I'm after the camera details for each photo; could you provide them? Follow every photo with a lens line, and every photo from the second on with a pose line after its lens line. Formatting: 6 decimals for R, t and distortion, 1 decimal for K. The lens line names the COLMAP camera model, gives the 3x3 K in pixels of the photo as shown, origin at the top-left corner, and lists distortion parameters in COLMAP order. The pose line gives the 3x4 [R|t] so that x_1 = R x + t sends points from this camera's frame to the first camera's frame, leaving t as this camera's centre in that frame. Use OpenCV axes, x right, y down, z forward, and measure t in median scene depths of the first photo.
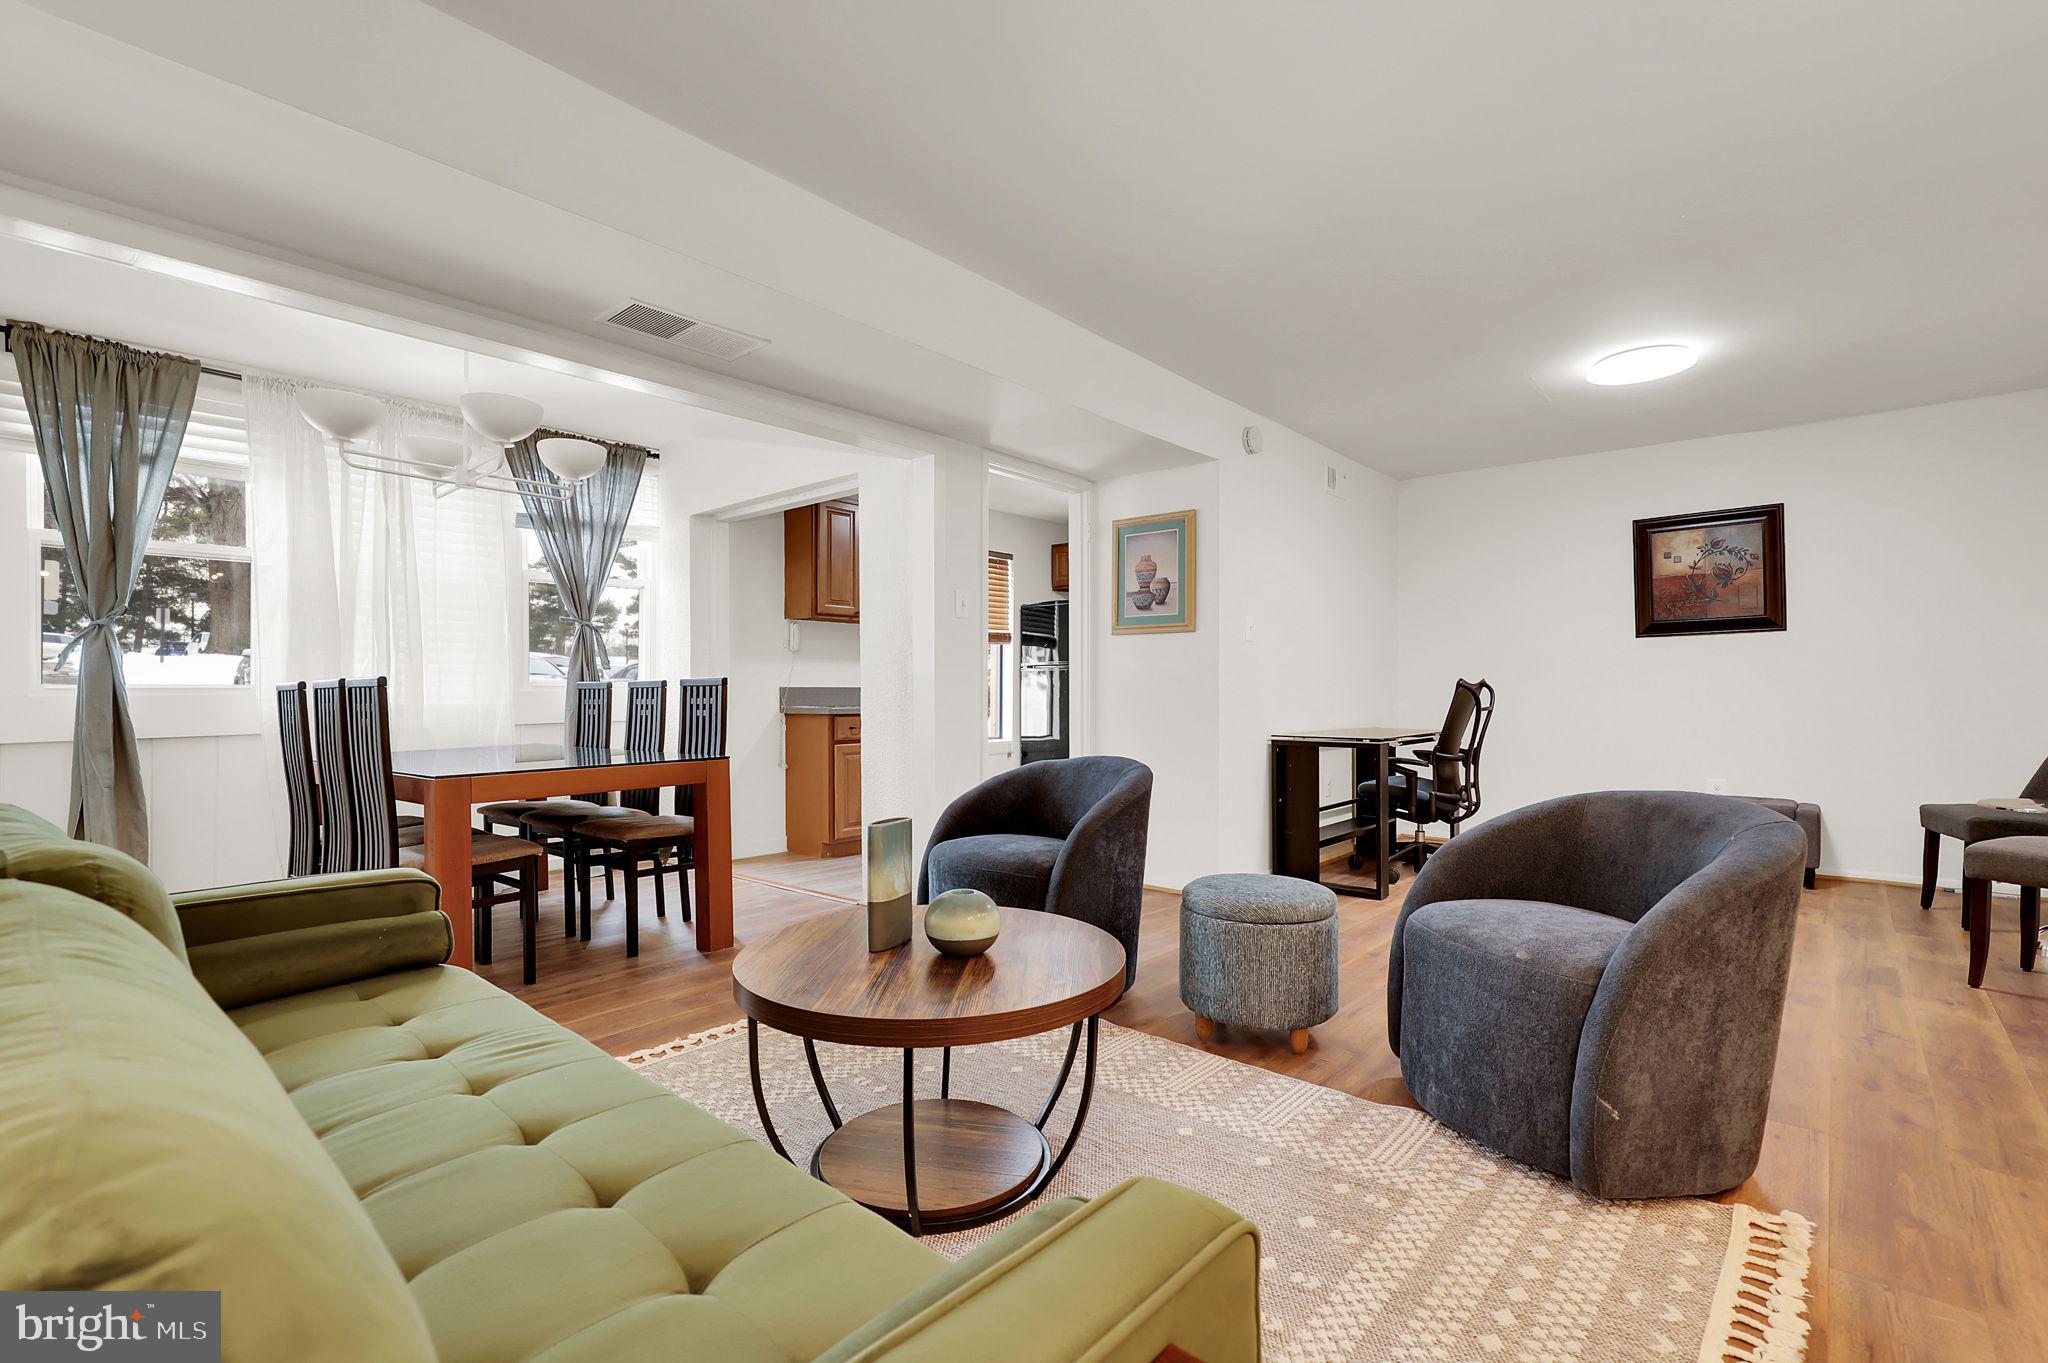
lens RADIAL K [[929.9, 0, 1033.4], [0, 929.9, 688.1], [0, 0, 1]] dist [0.004744, -0.001067]
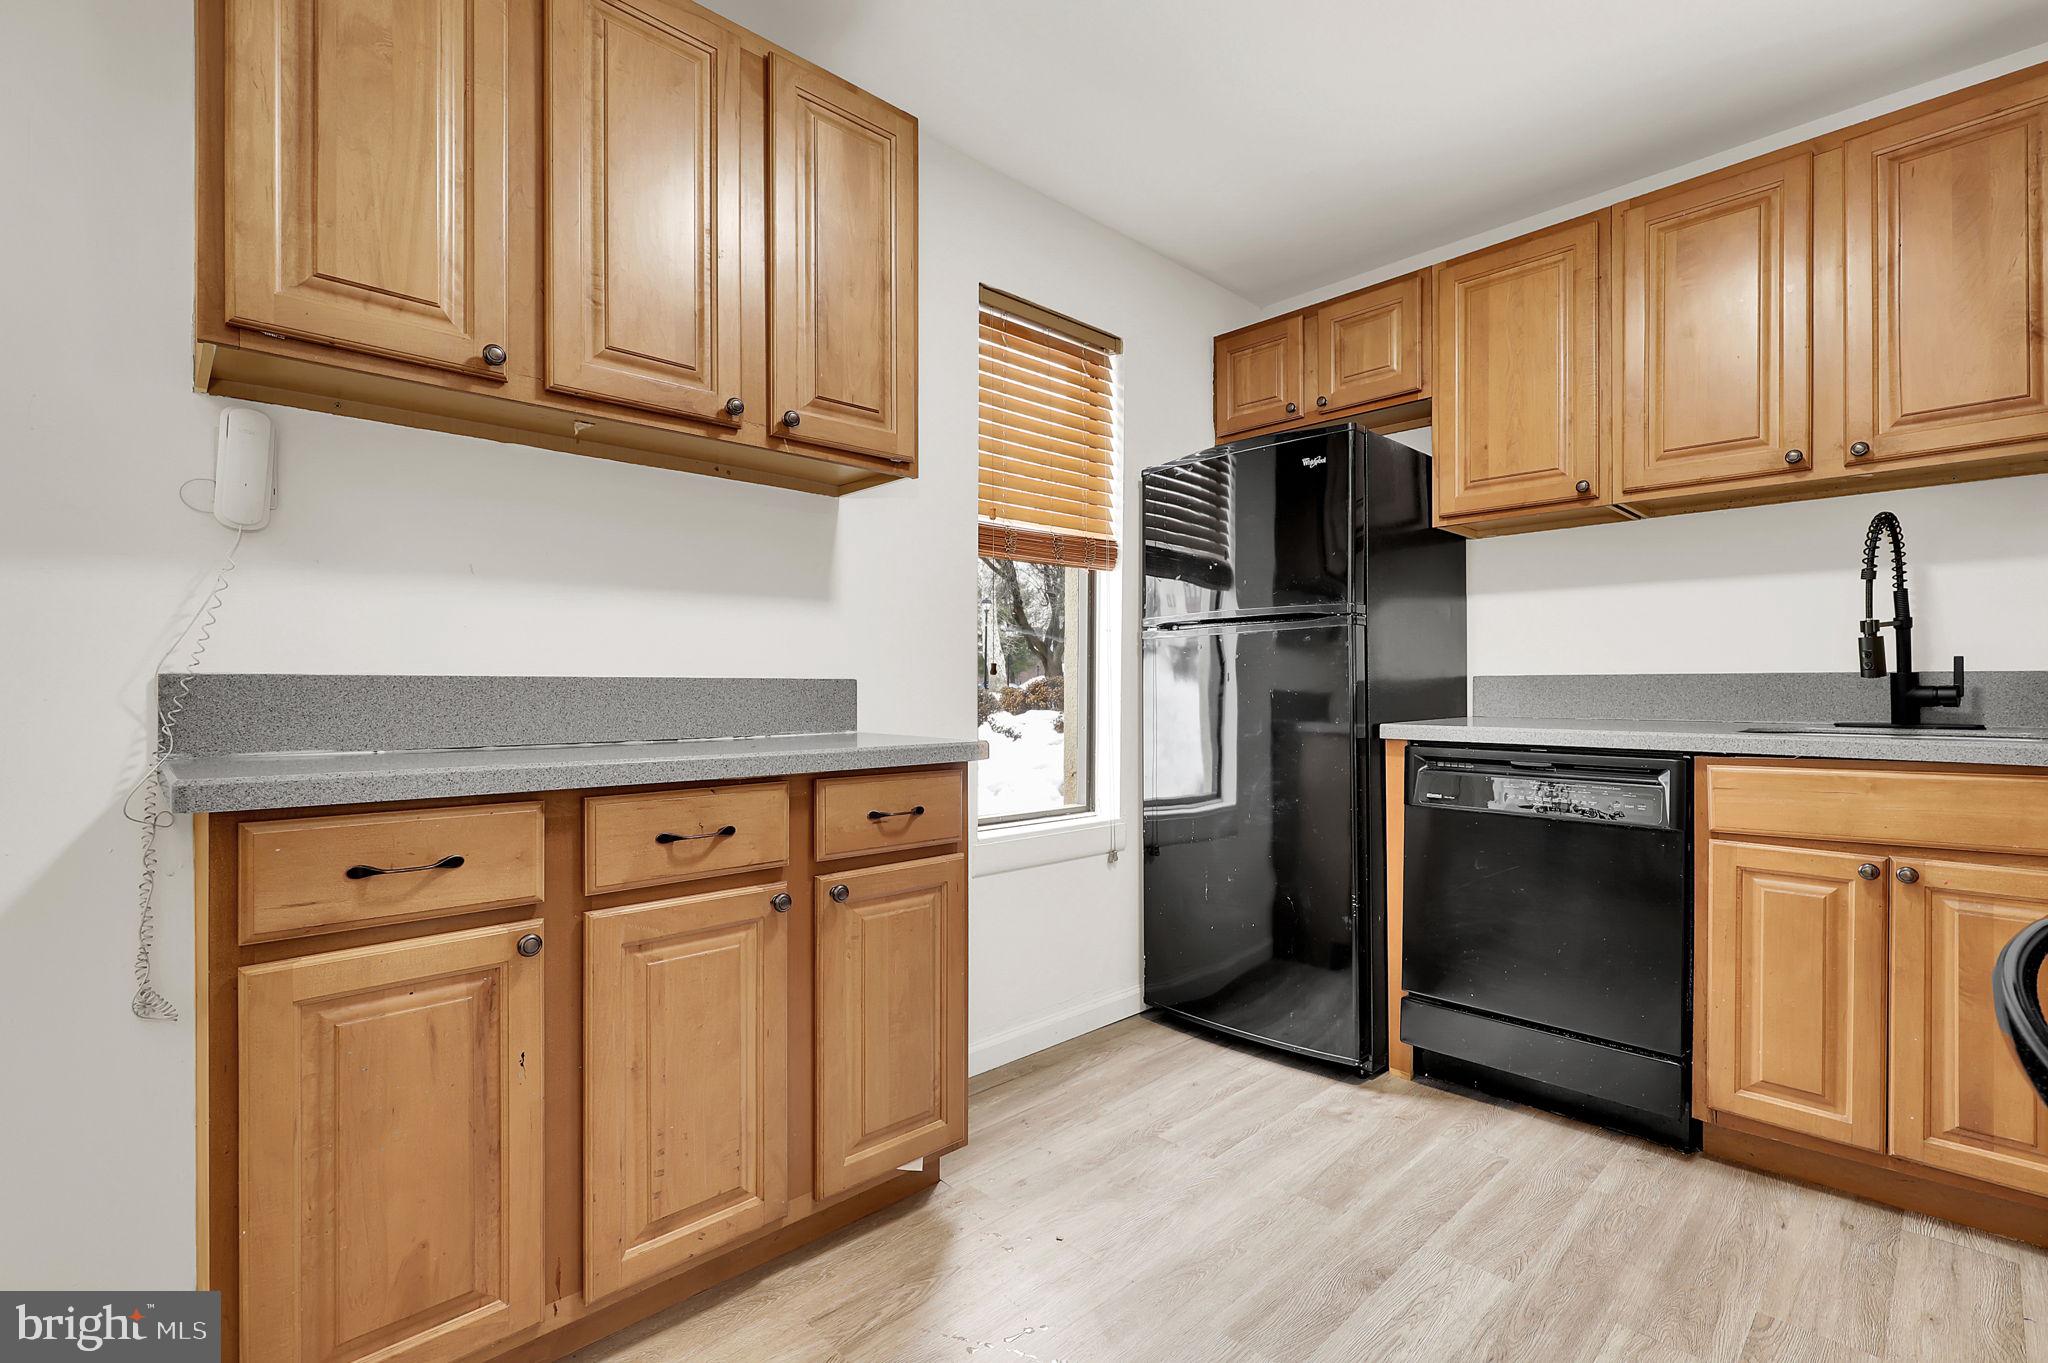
lens RADIAL K [[929.9, 0, 1059.7], [0, 929.9, 679.9], [0, 0, 1]] dist [0.004744, -0.001067]
pose [[0.997041, -0.000558, -0.076863, -0.018859], [0.000402, 0.999998, -0.002041, 0.000514], [0.076864, 0.002004, 0.997040, 0.616820]]
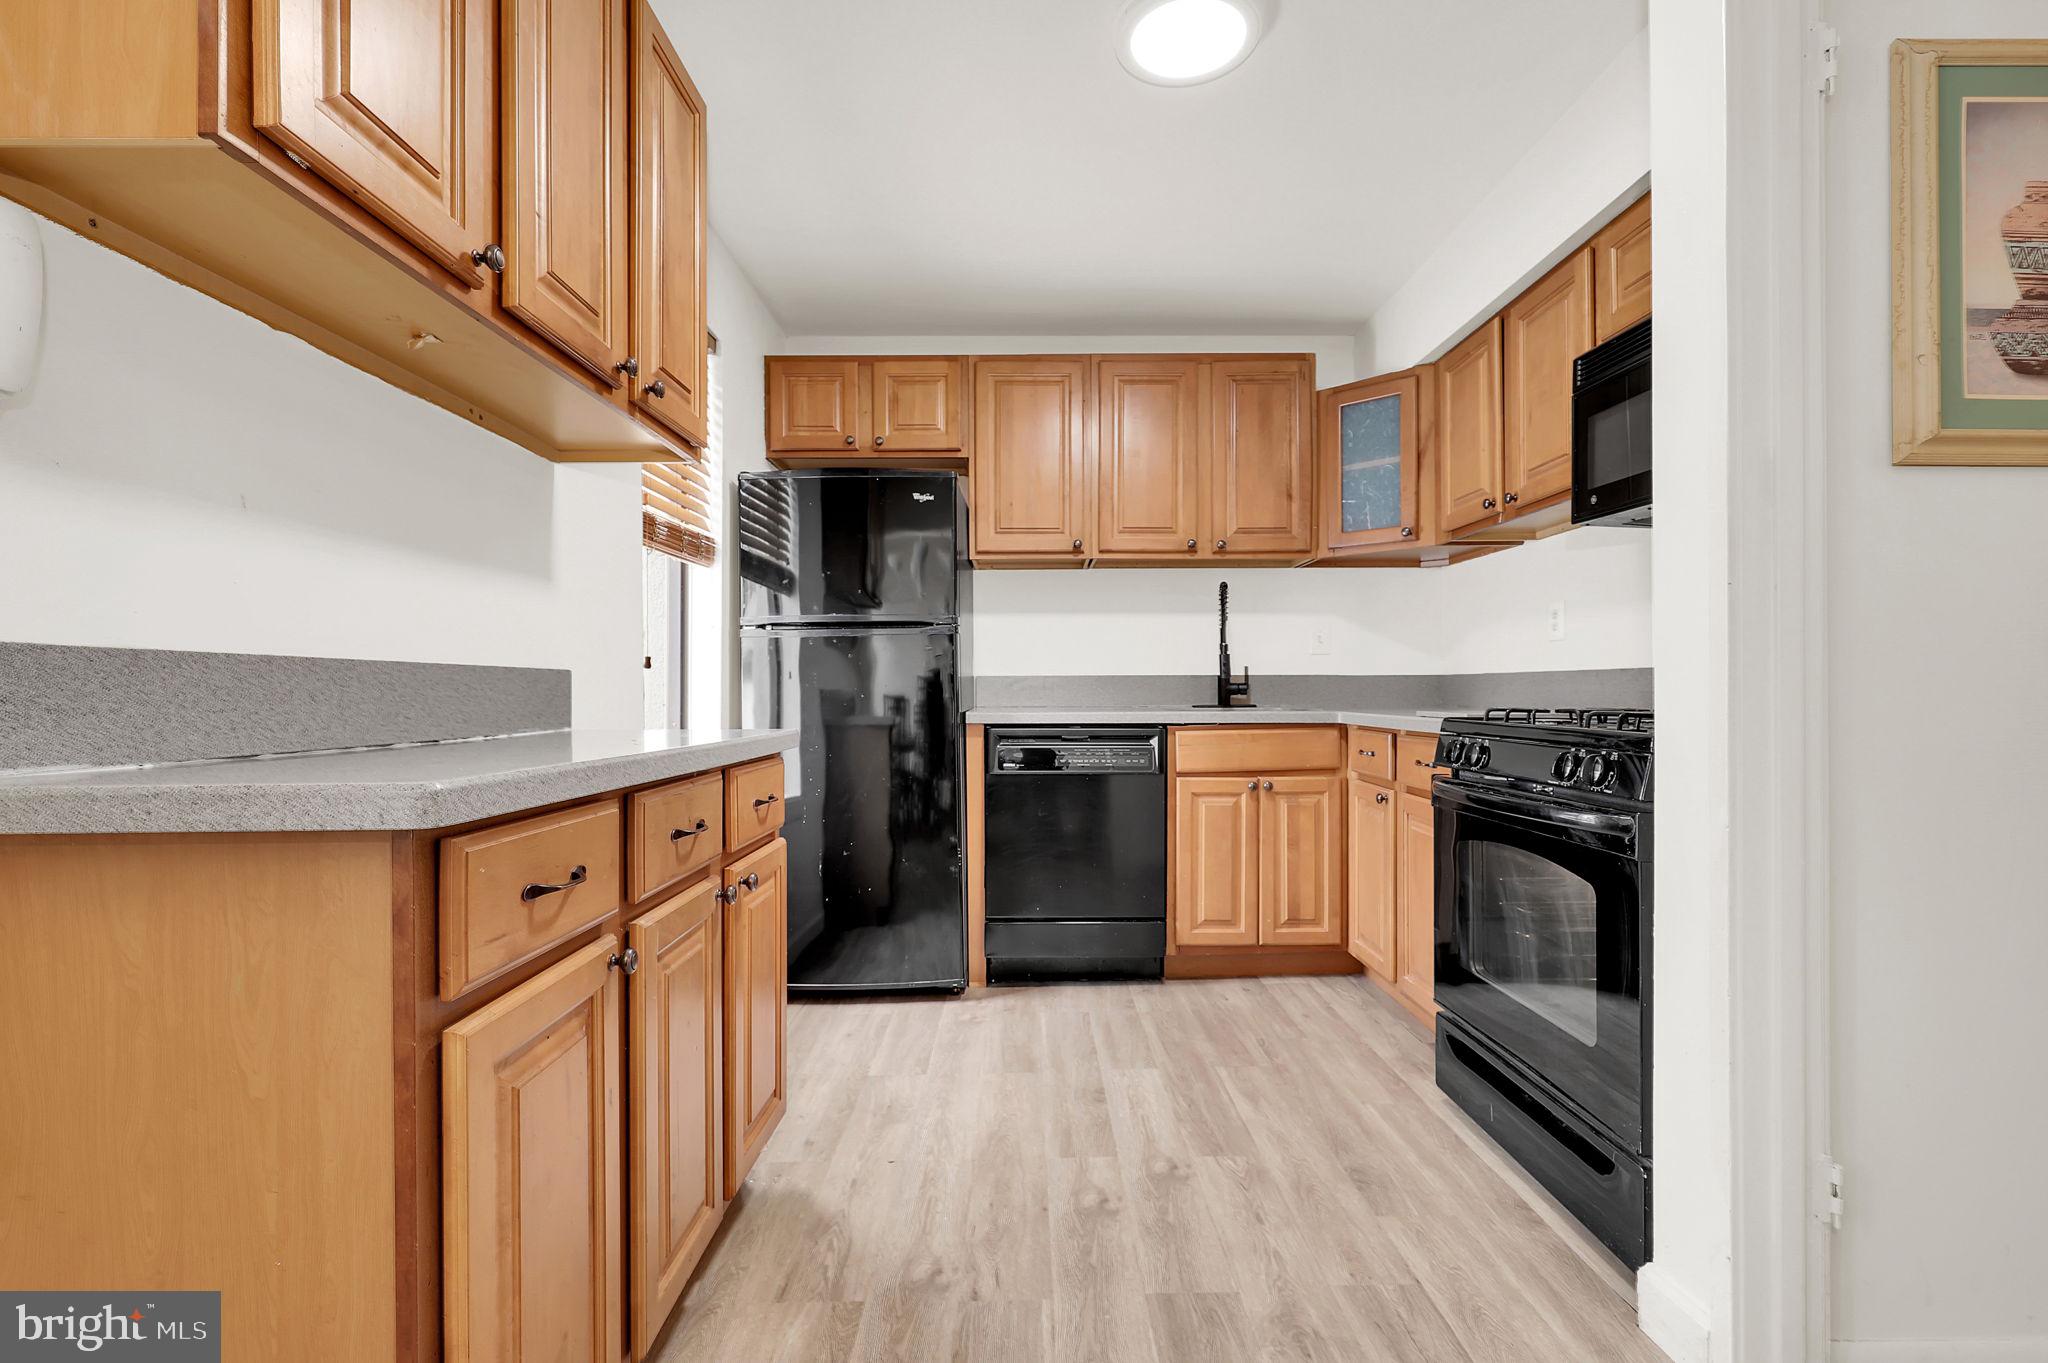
lens RADIAL K [[929.9, 0, 1020.8], [0, 929.9, 687.8], [0, 0, 1]] dist [0.004744, -0.001067]
pose [[0.748412, 0.000978, 0.663234, -0.182804], [0.000774, 0.999997, -0.002347, 0.005192], [-0.663234, 0.002270, 0.748409, 0.625190]]
